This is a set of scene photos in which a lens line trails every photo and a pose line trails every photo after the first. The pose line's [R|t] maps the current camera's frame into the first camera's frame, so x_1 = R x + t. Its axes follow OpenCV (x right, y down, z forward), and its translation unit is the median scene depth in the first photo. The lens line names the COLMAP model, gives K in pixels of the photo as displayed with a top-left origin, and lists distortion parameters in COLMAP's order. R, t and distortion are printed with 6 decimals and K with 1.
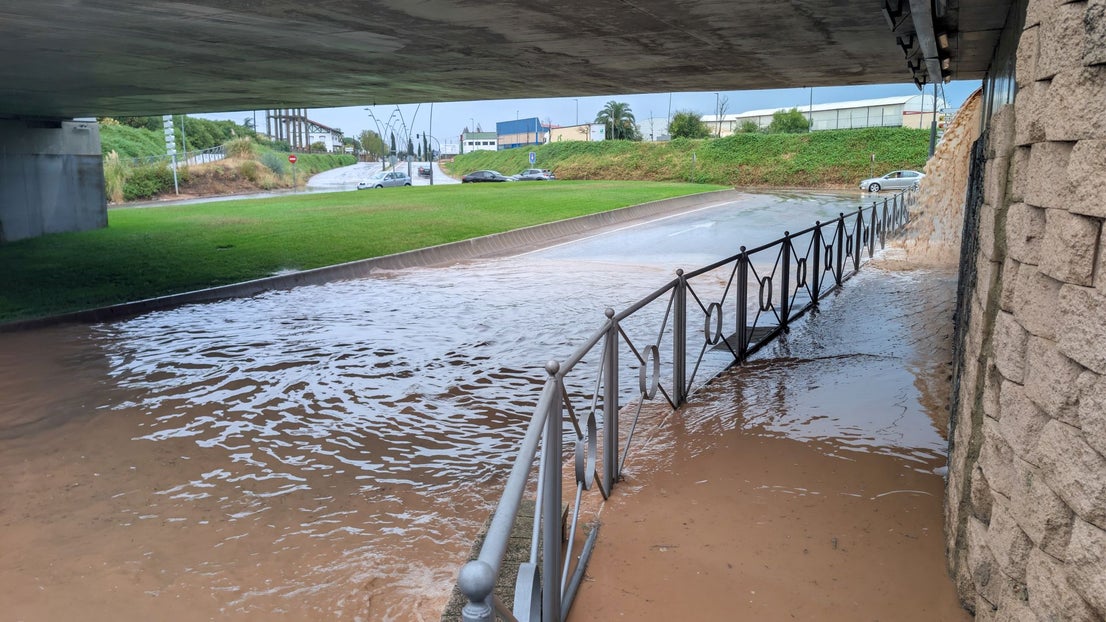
lens RADIAL K [[790.3, 0, 586.2], [0, 790.3, 307.0], [0, 0, 1]] dist [-0.011031, -0.003889]
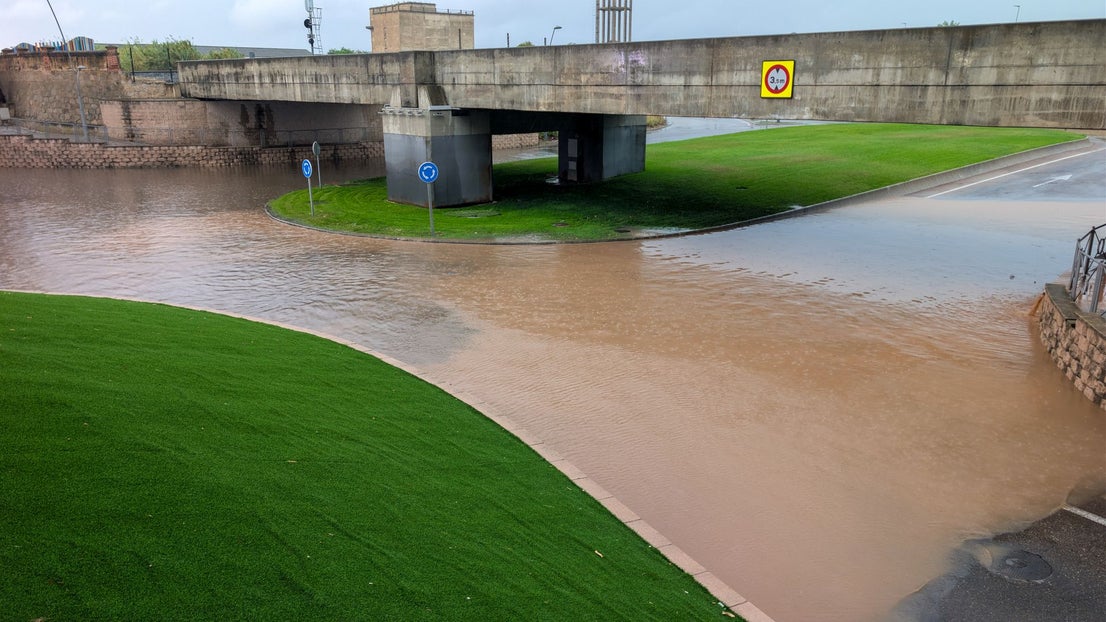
lens RADIAL K [[790.3, 0, 553.4], [0, 790.3, 307.2], [0, 0, 1]] dist [-0.011031, -0.003889]
pose [[0.923528, 0.097789, -0.370856, -0.481248], [-0.060846, 0.992060, 0.110068, 0.036745], [0.378675, -0.079086, 0.922145, -1.886196]]
